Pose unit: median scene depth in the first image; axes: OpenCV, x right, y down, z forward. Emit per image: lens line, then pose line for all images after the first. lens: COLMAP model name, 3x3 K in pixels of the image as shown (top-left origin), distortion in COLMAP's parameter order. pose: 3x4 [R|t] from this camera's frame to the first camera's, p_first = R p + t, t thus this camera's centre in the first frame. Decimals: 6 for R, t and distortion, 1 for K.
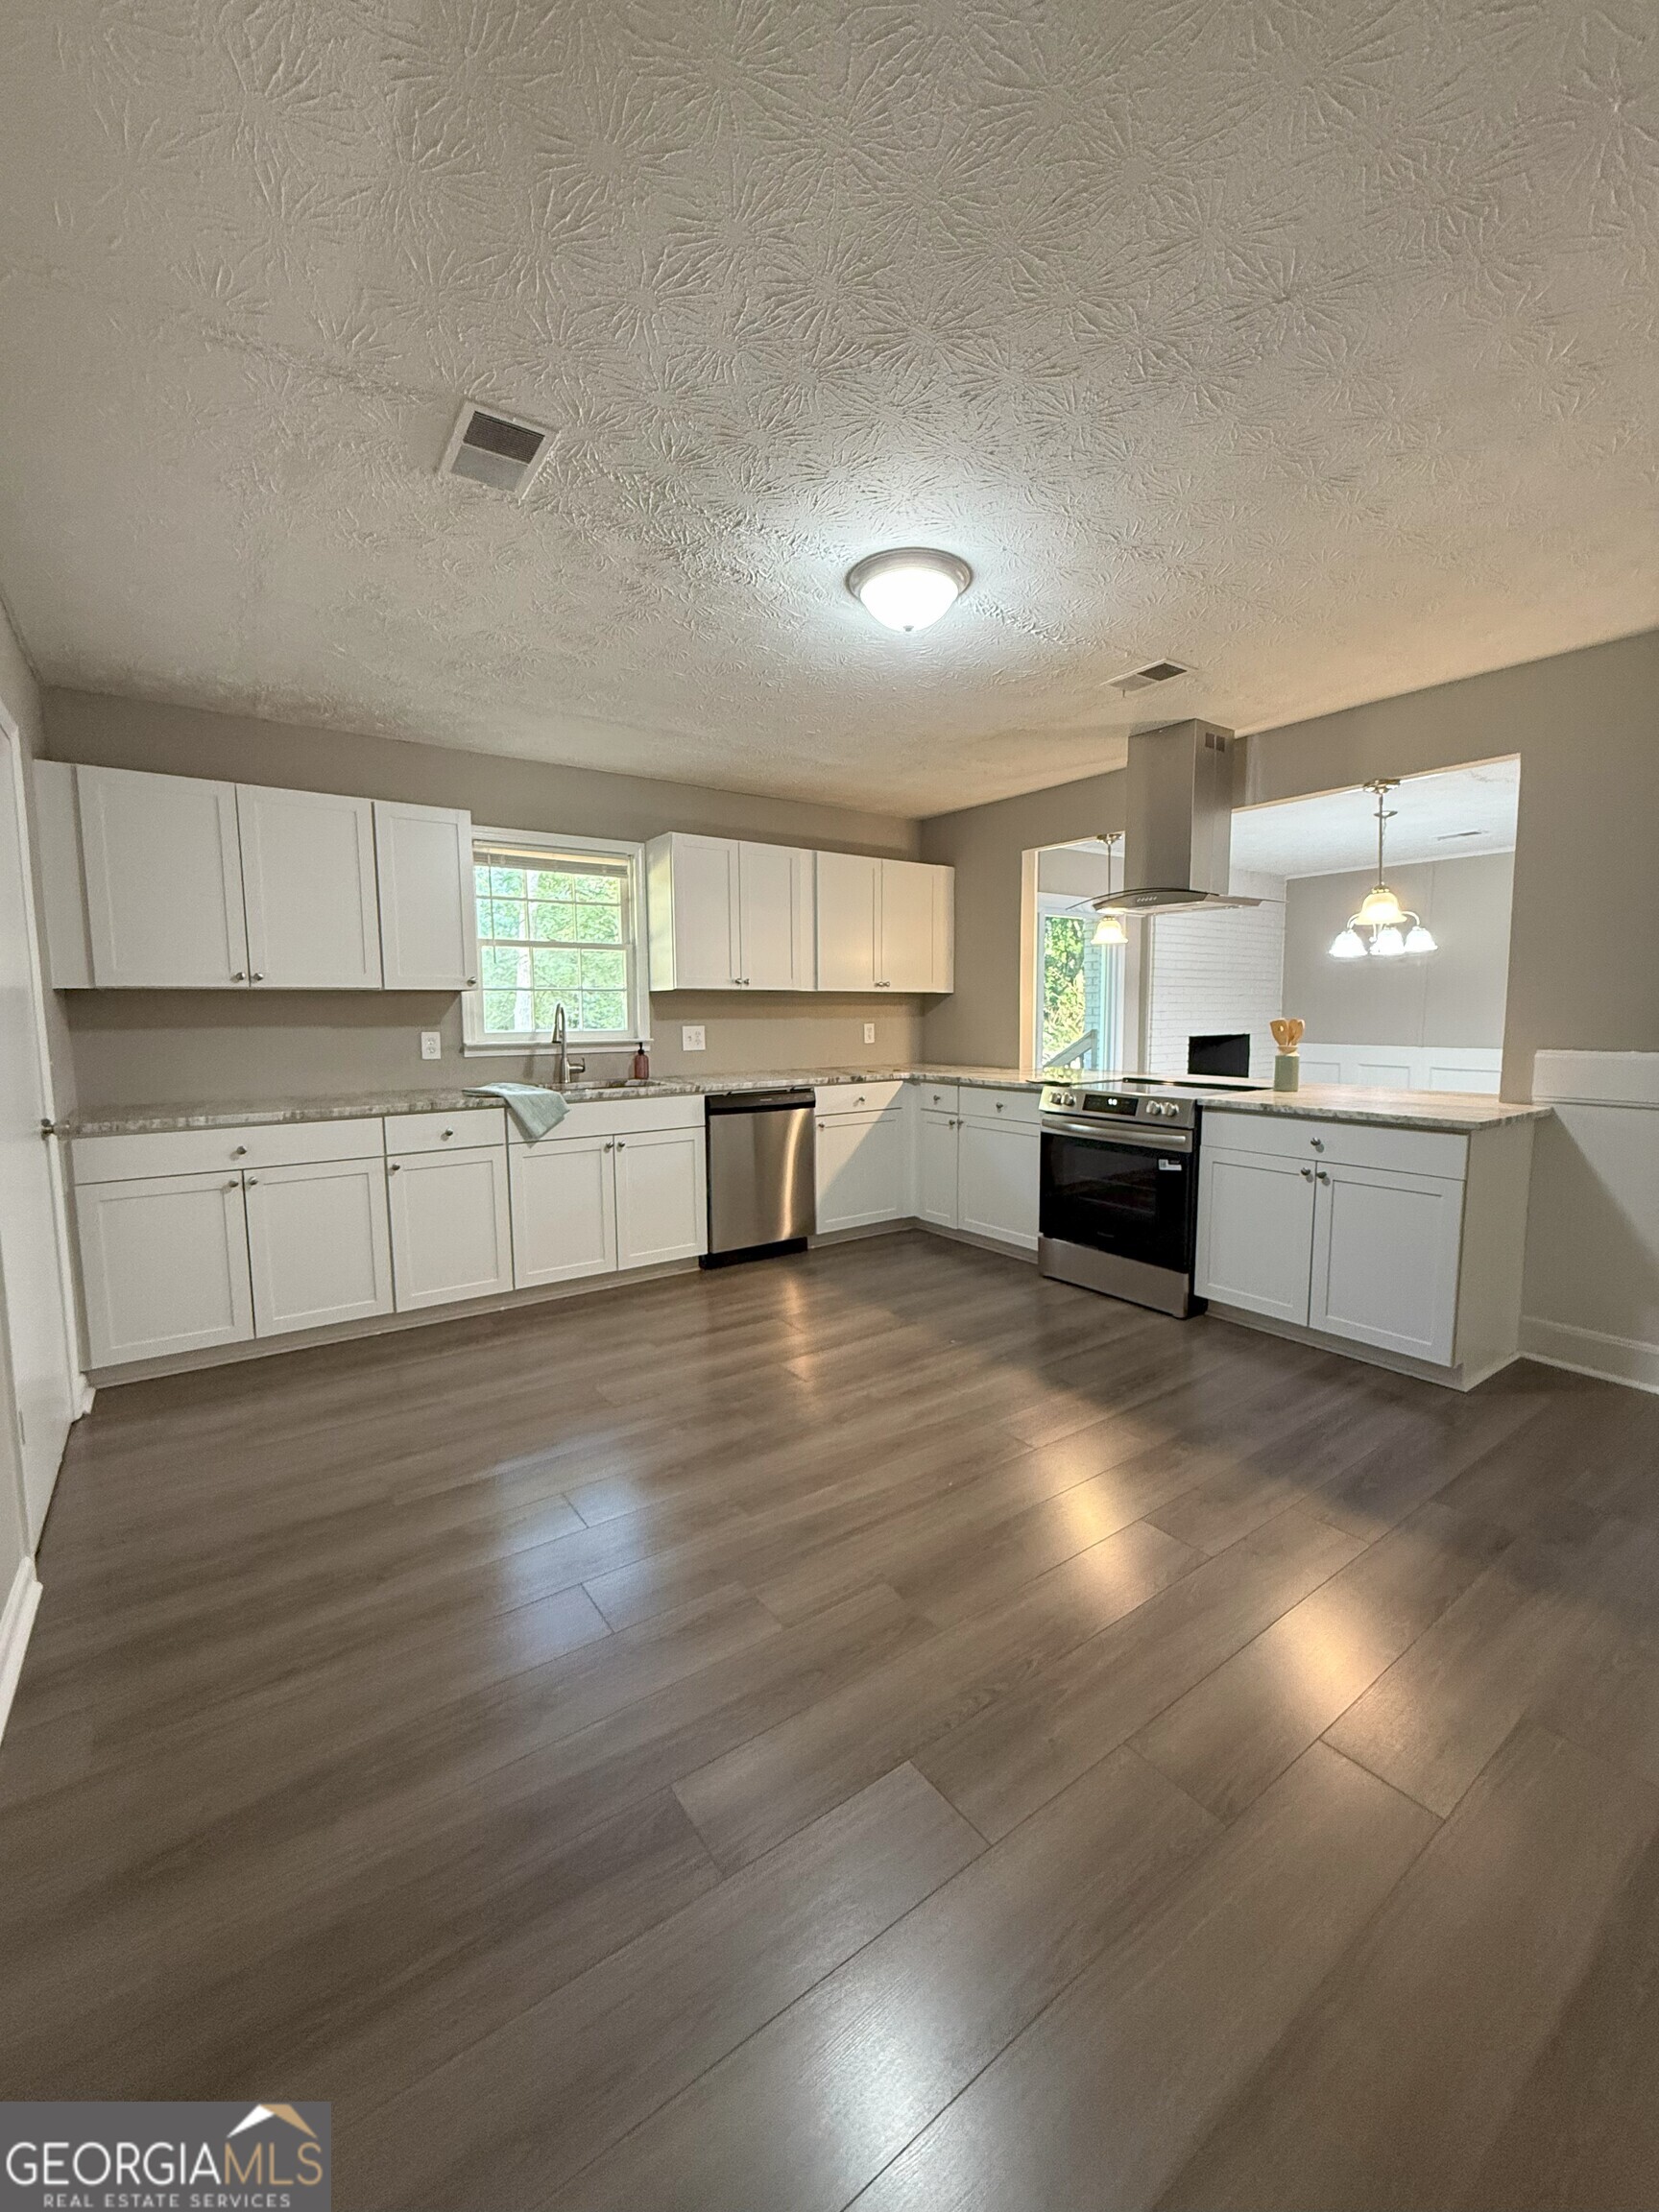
lens RADIAL K [[882.1, 0, 832.8], [0, 882.1, 1099.2], [0, 0, 1]] dist [-0.000612, -0.000109]
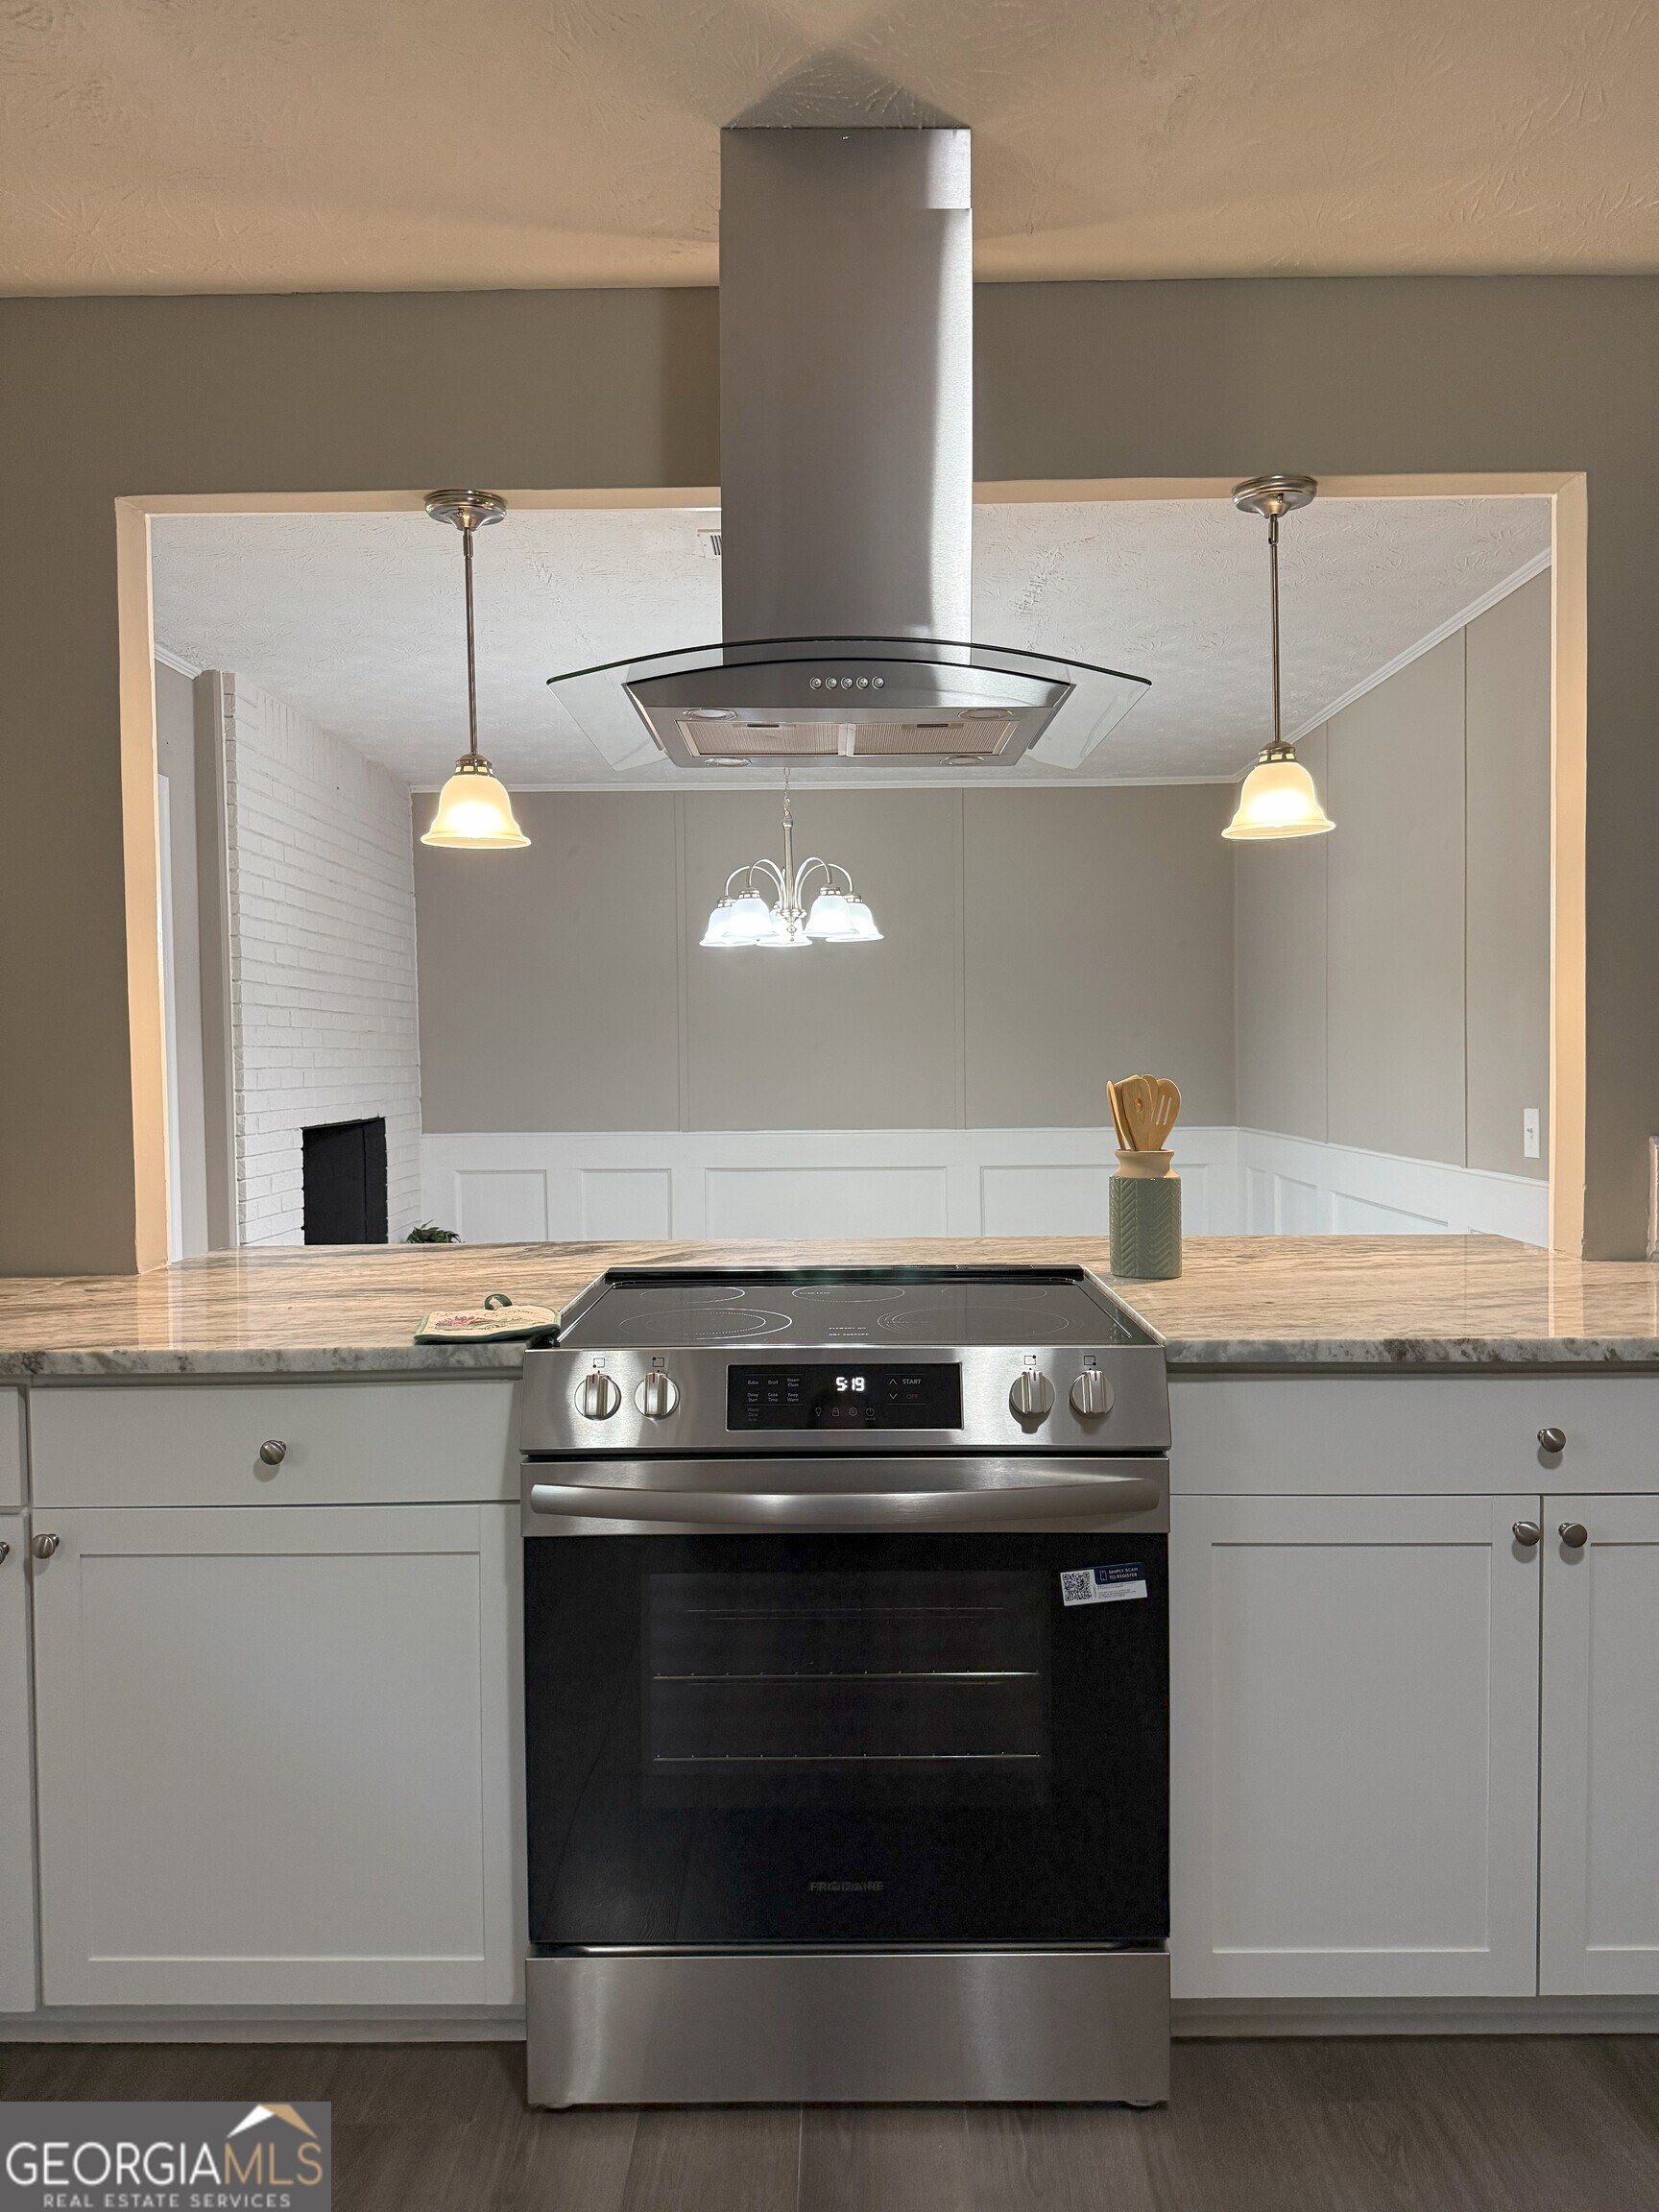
lens RADIAL K [[1612.1, 0, 829.8], [0, 1612.1, 1061.6], [0, 0, 1]] dist [0.027898, -0.000076]
pose [[0.589895, -0.005809, 0.807459, -0.081884], [0.089746, 0.994250, -0.058412, -0.062236], [-0.802477, 0.106923, 0.587025, 0.642890]]
